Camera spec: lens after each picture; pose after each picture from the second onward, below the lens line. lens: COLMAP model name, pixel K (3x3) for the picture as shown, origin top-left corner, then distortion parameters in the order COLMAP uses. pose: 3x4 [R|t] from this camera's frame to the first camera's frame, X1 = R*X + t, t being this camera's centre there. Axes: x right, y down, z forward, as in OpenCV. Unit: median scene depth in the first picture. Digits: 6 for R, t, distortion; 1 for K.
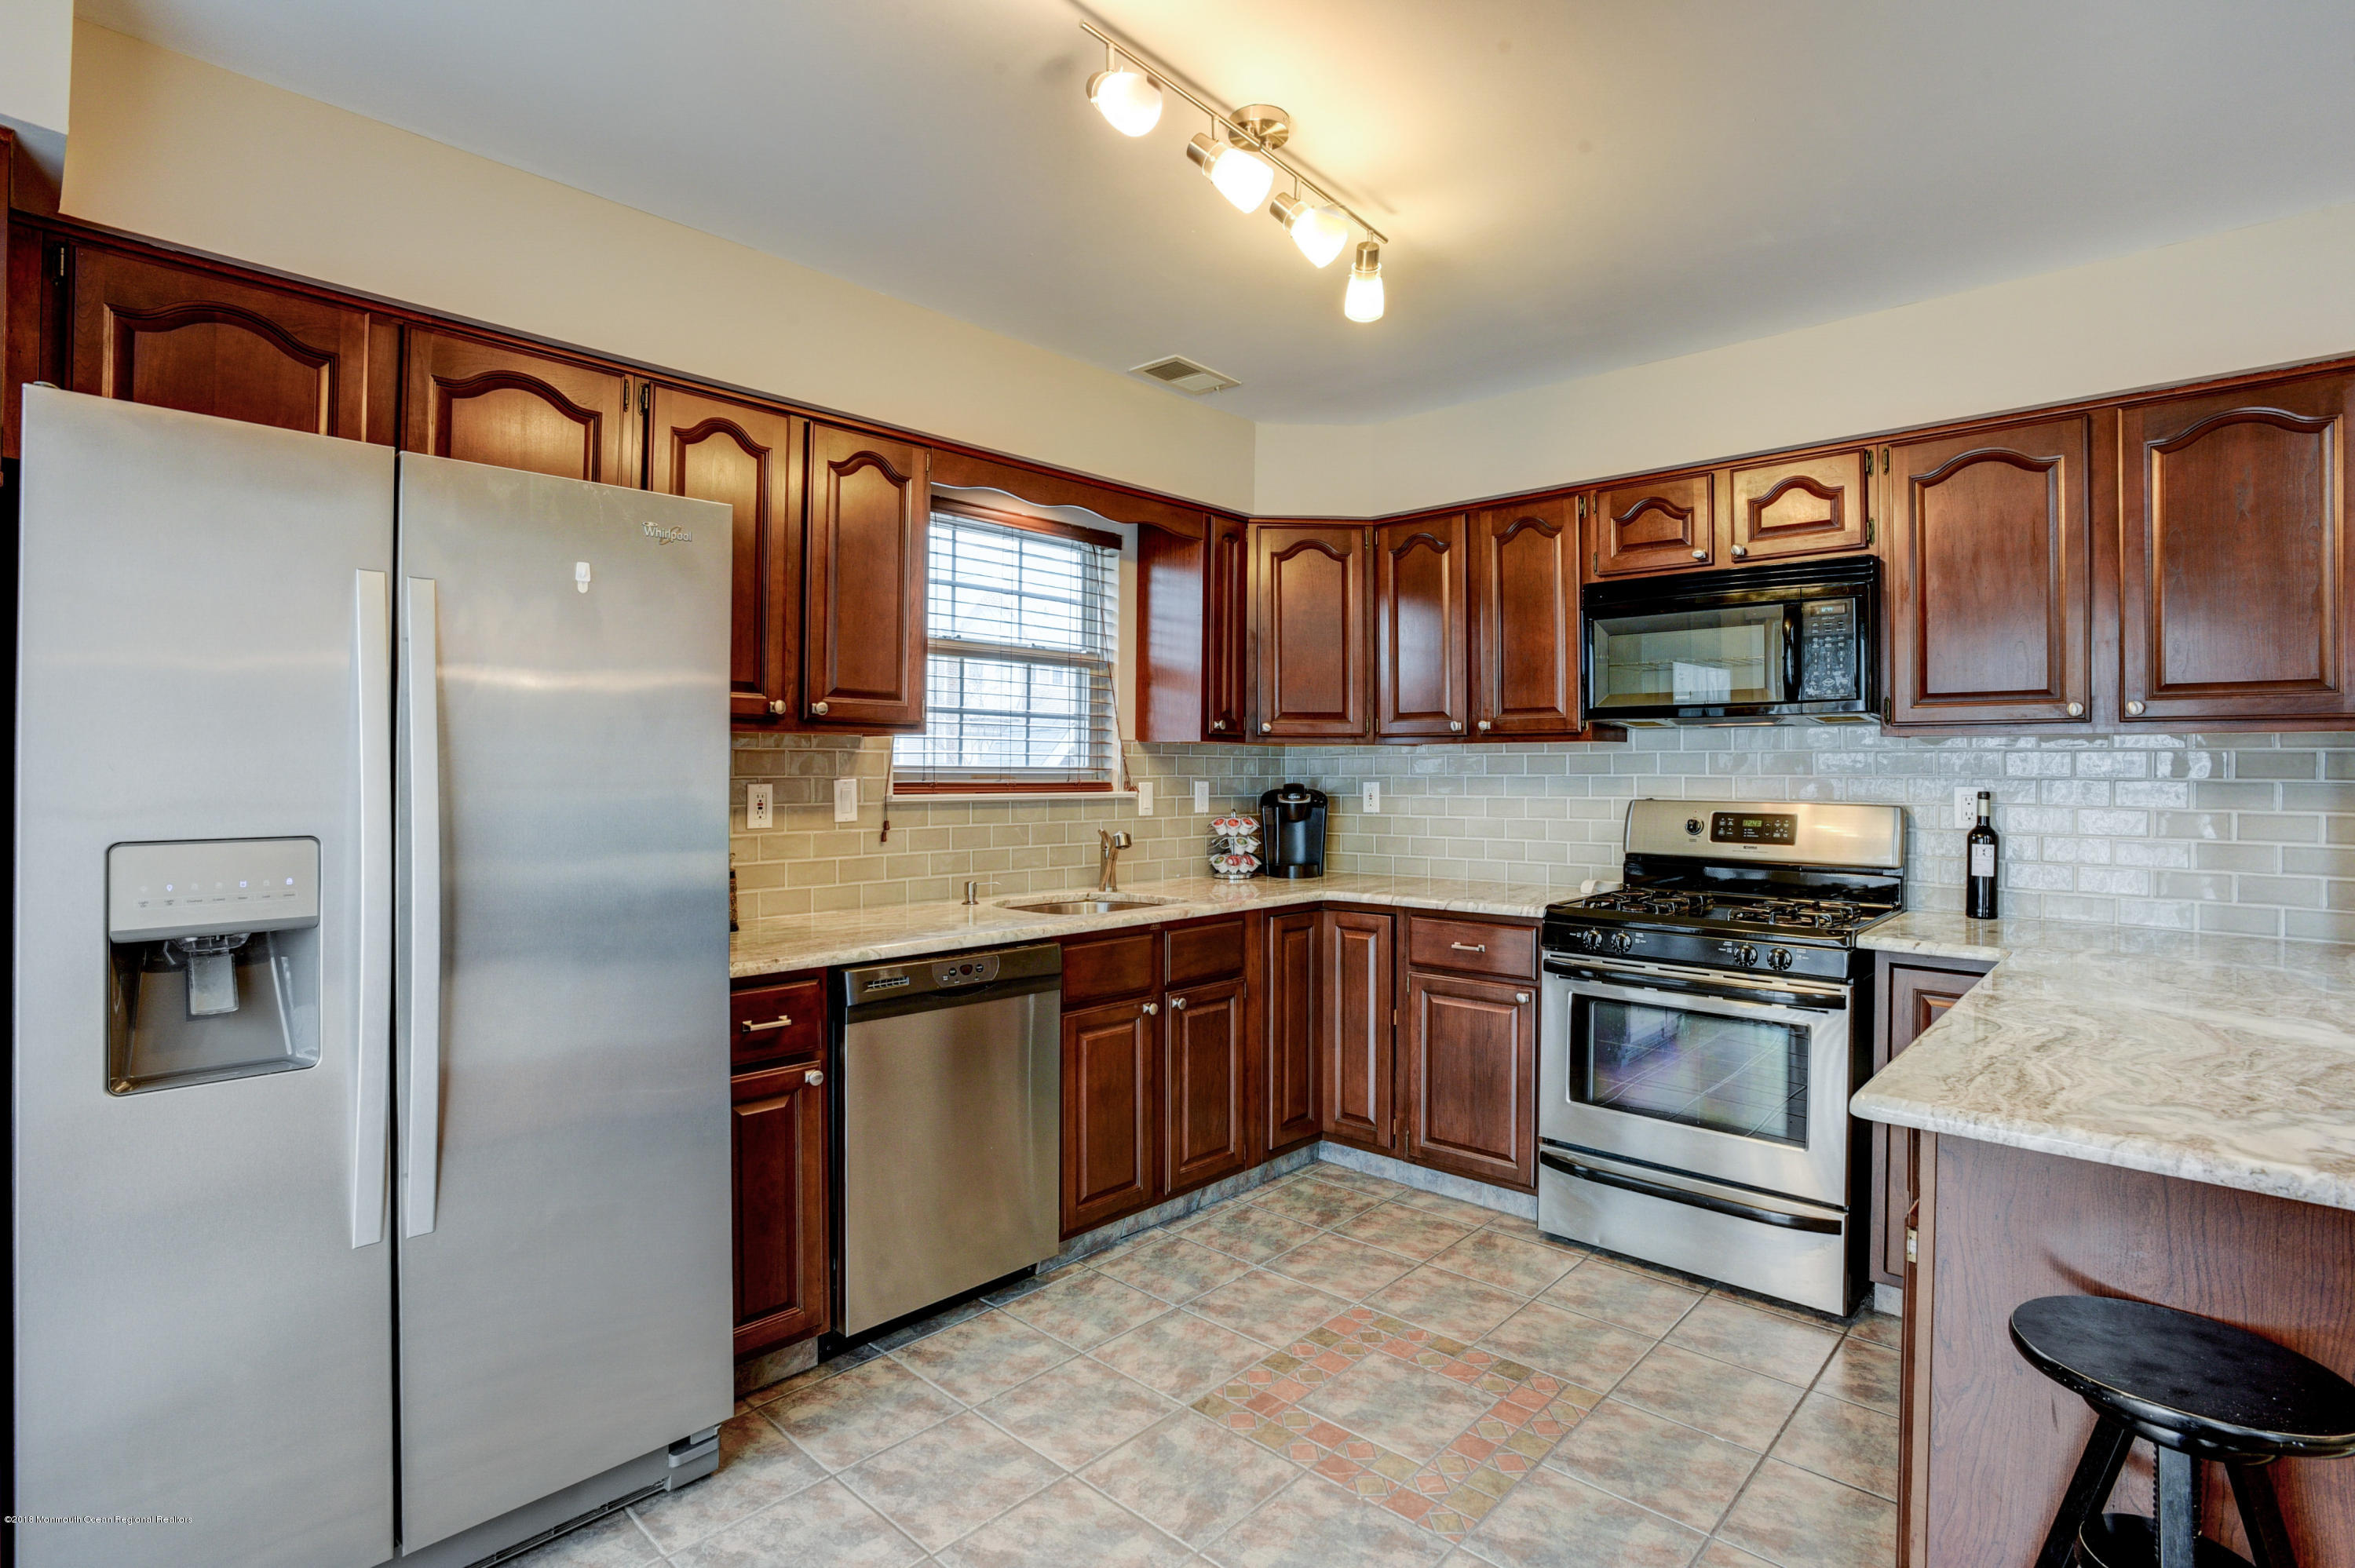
lens RADIAL K [[1155.2, 0, 1173.9], [0, 1155.2, 758.6], [0, 0, 1]] dist [-0.073287, 0.036172]
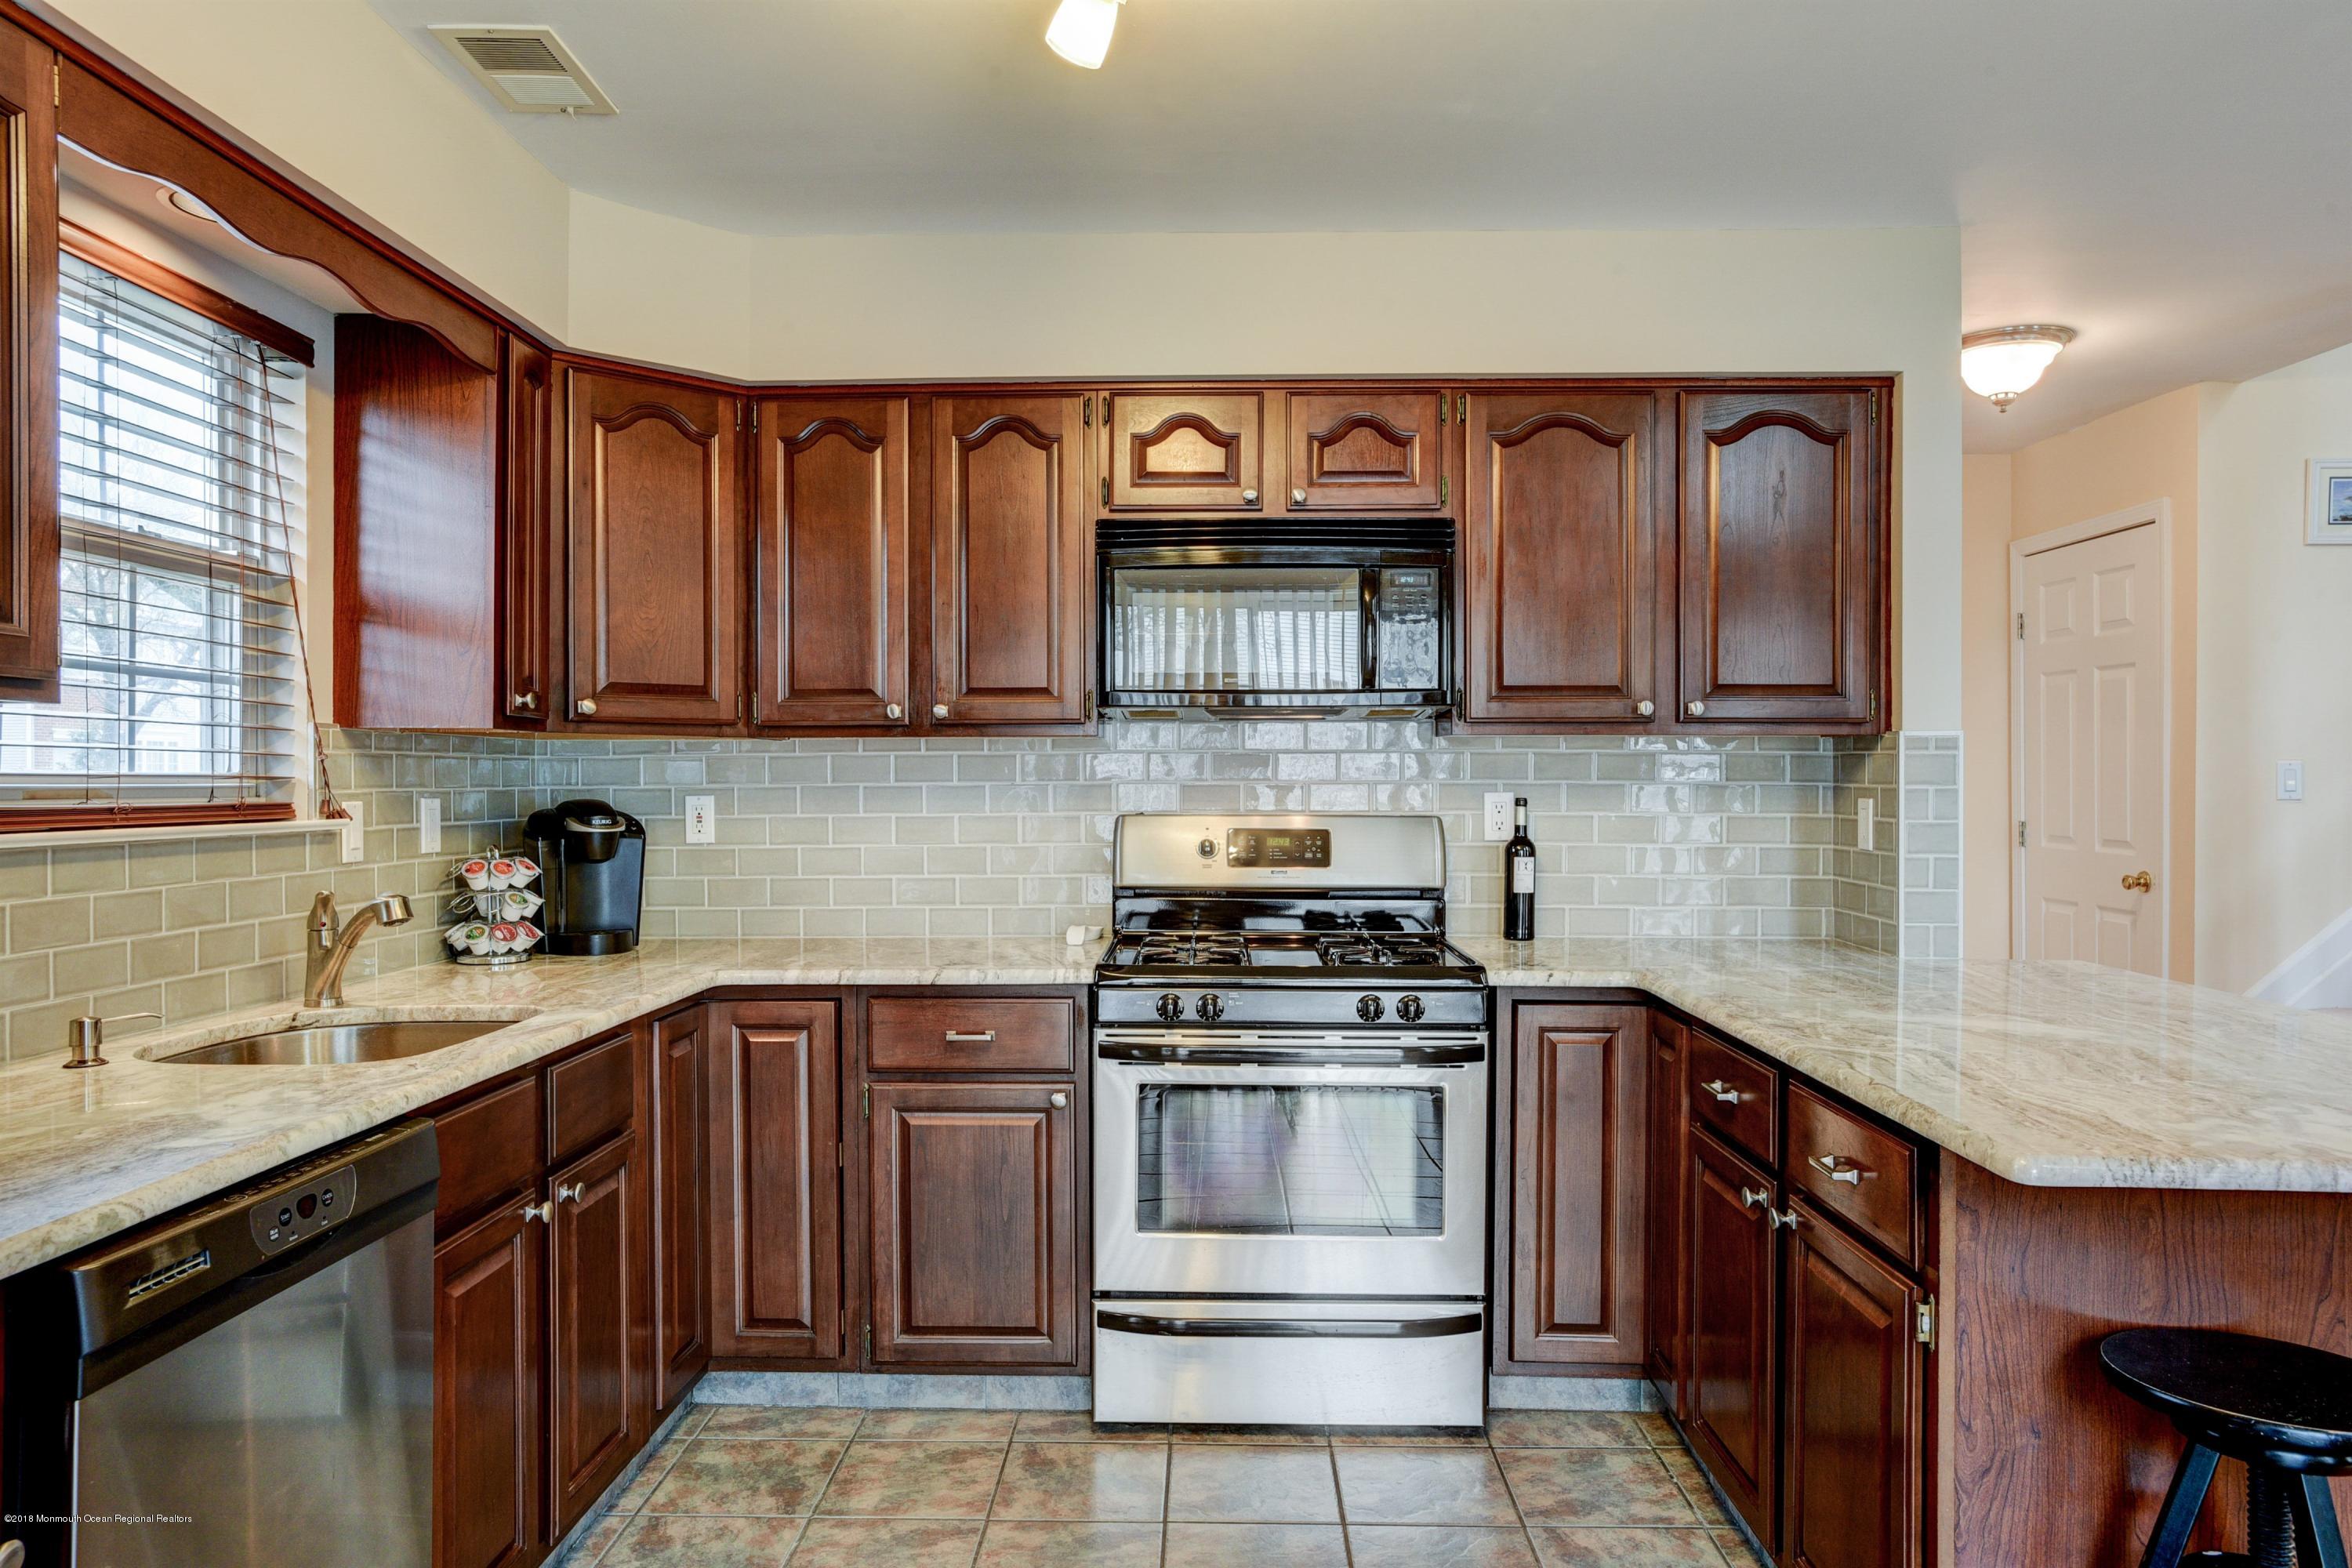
lens RADIAL K [[1538.5, 0, 1175.8], [0, 1538.5, 785.3], [0, 0, 1]] dist [-0.040420, 0.063532]
pose [[0.747016, -0.008304, 0.664755, -0.262429], [-0.001650, 0.999896, 0.014344, 0.002164], [-0.664804, -0.011812, 0.746924, 0.241927]]
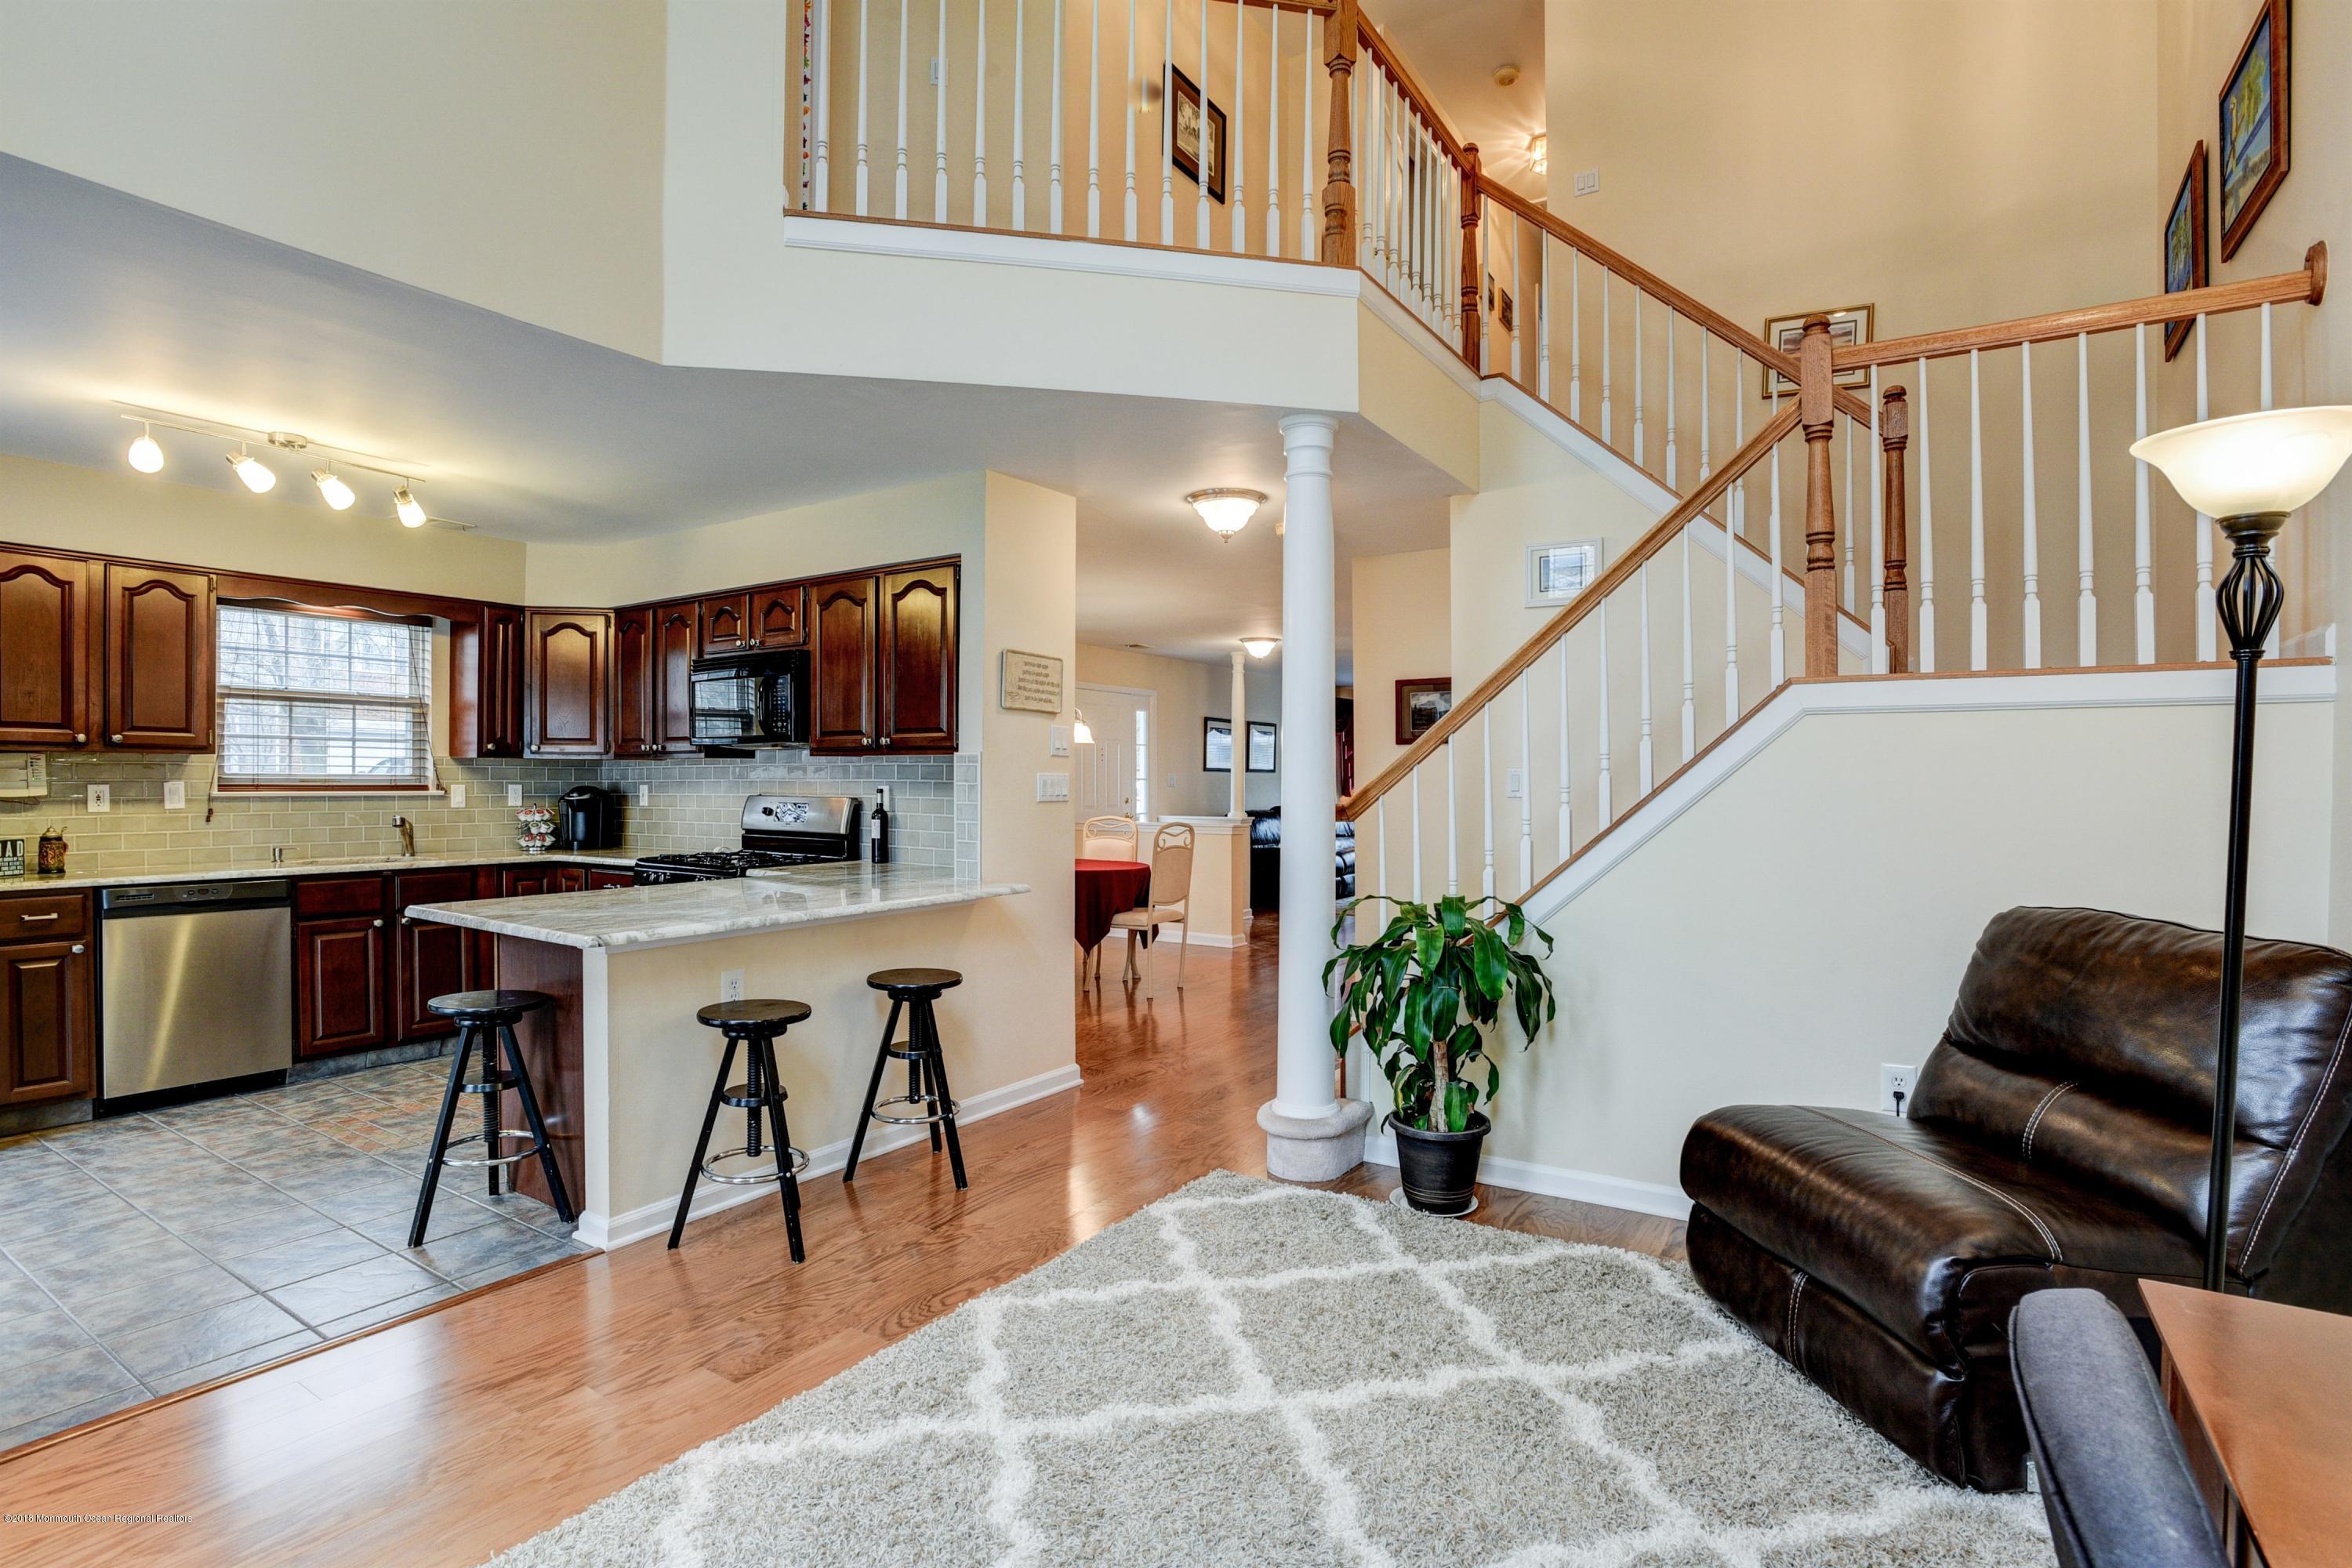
lens RADIAL K [[1158.7, 0, 1172.7], [0, 1158.7, 794.9], [0, 0, 1]] dist [-0.058581, 0.022010]
pose [[0.984799, -0.002431, 0.173679, 0.760412], [-0.001450, 0.999752, 0.022215, -0.000173], [-0.173690, -0.022129, 0.984552, -0.716061]]
